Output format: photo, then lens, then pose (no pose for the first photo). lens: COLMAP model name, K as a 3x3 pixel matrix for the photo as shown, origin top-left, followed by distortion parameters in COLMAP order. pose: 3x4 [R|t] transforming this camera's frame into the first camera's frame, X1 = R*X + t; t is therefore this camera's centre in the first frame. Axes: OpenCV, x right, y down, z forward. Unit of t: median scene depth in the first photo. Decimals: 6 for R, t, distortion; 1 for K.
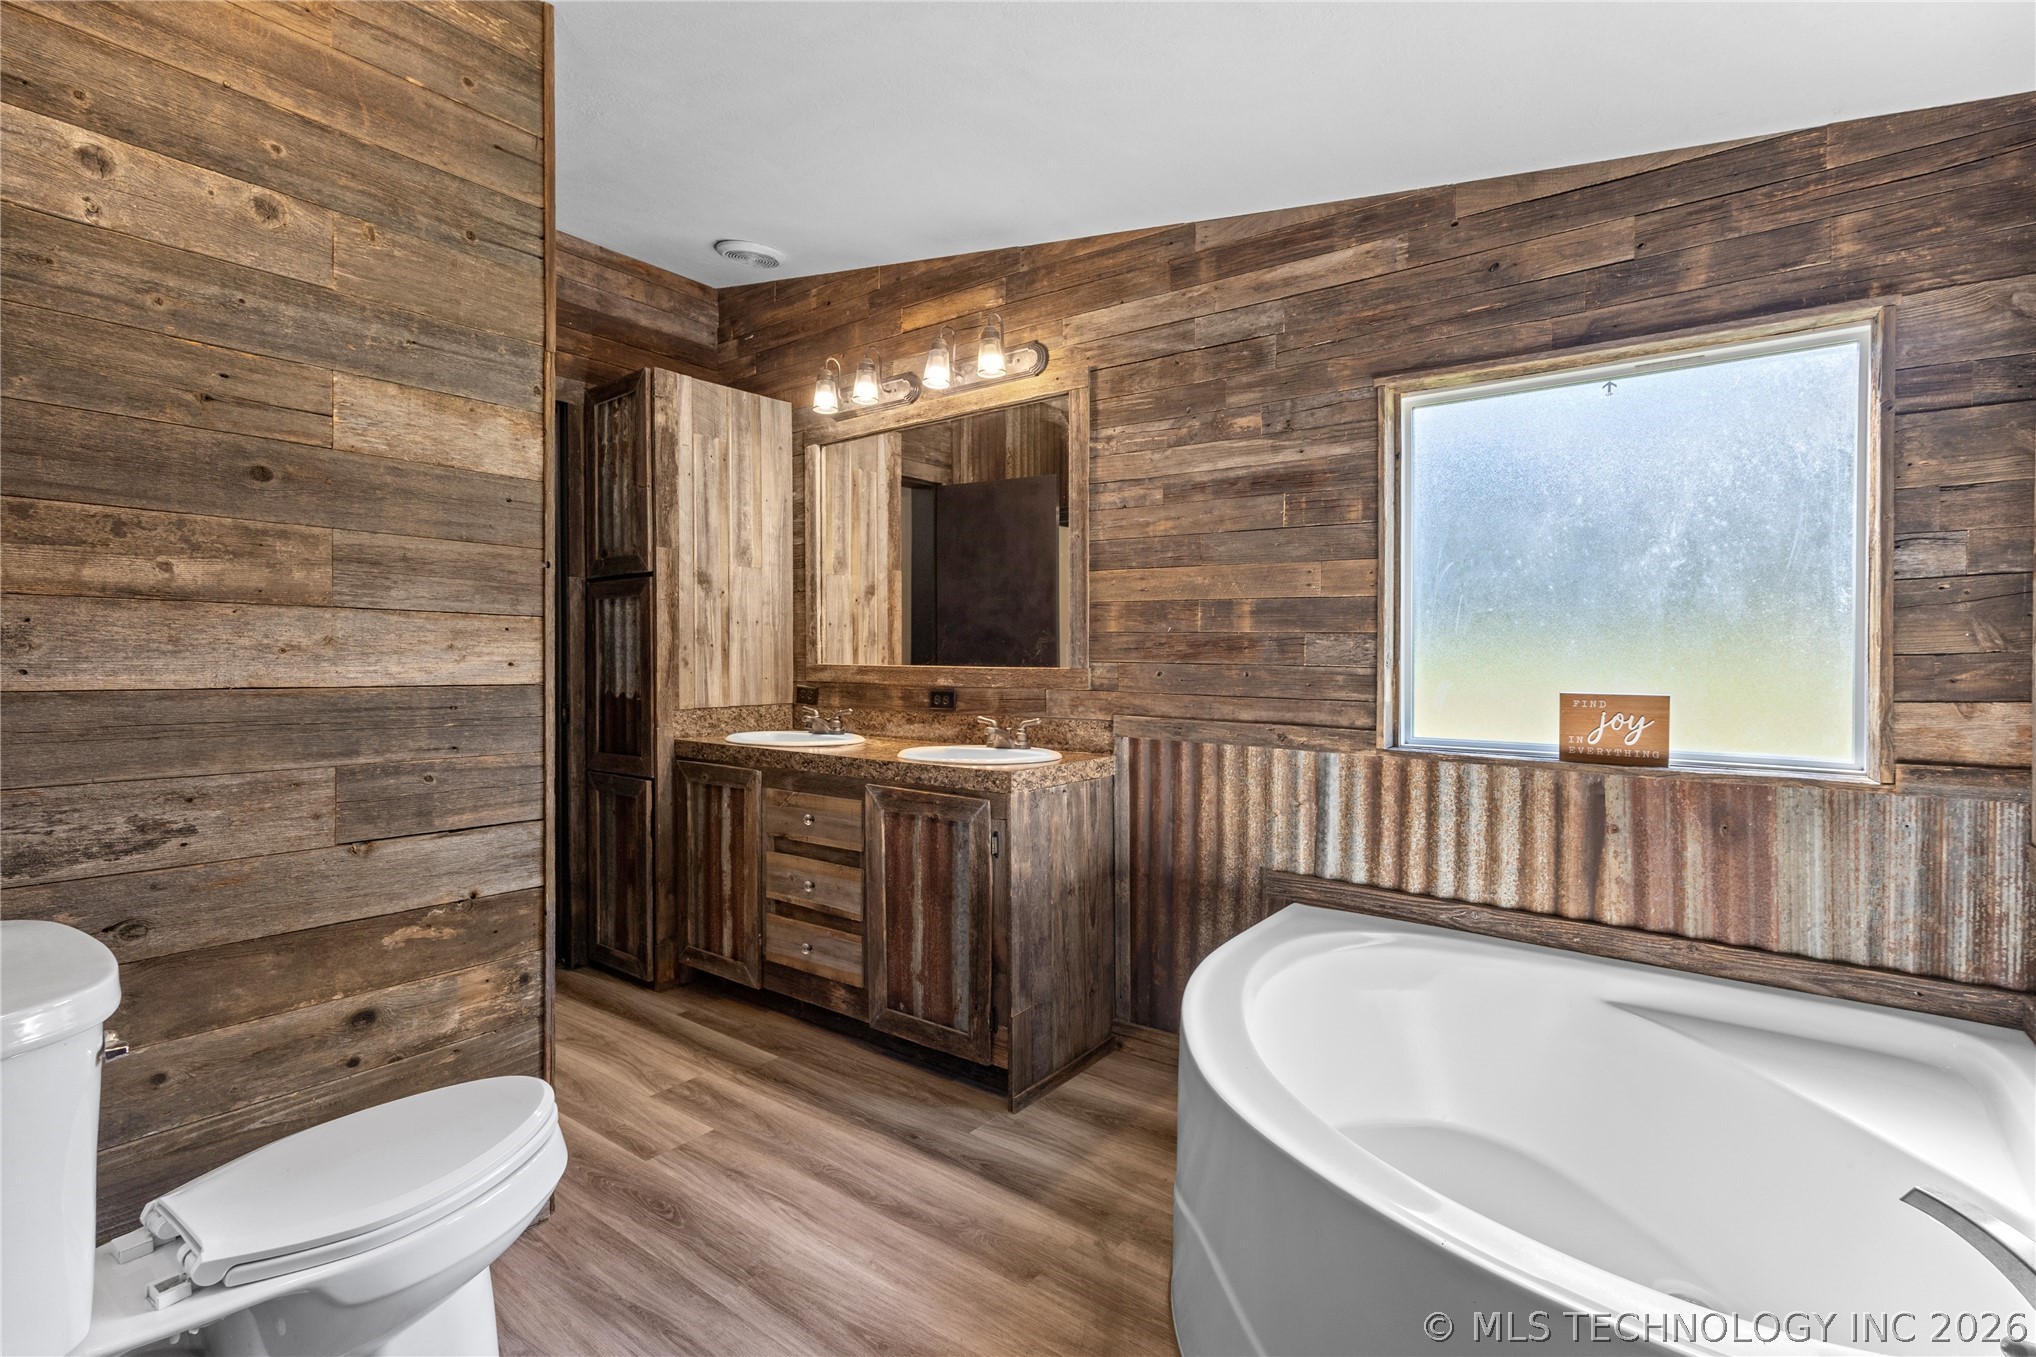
lens RADIAL K [[948.4, 0, 1017.4], [0, 948.4, 663.2], [0, 0, 1]] dist [0.006085, -0.000331]
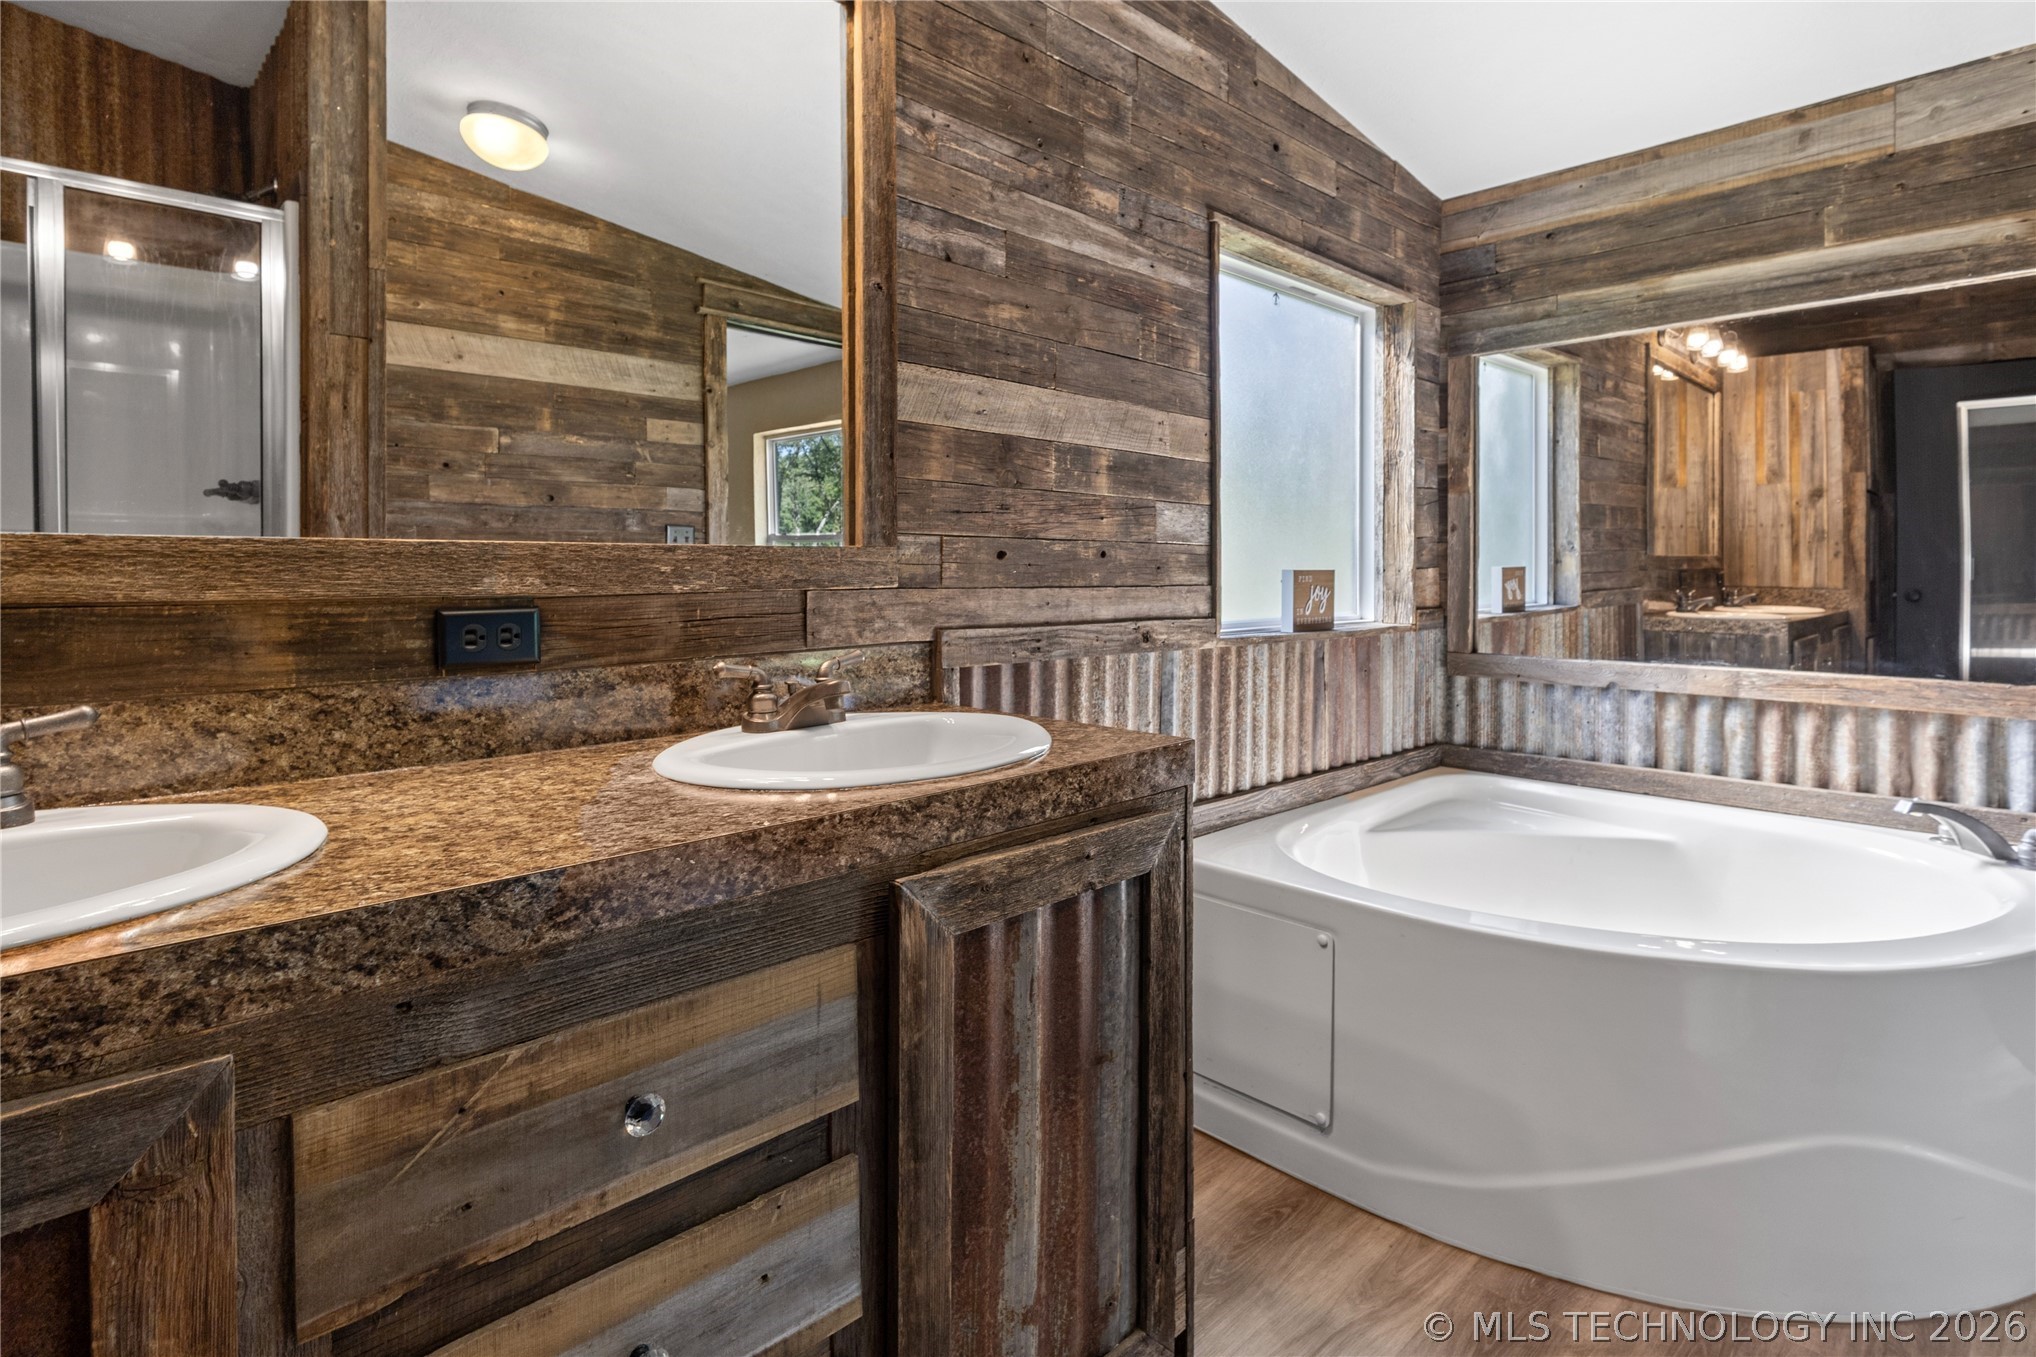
lens RADIAL K [[1023.2, 0, 1041.6], [0, 1023.2, 578.8], [0, 0, 1]] dist [0.001767, 0.000429]
pose [[0.150497, -0.010363, 0.988556, -0.536562], [0.019726, 0.999777, 0.007477, 0.023791], [-0.988414, 0.018375, 0.150668, 0.954996]]
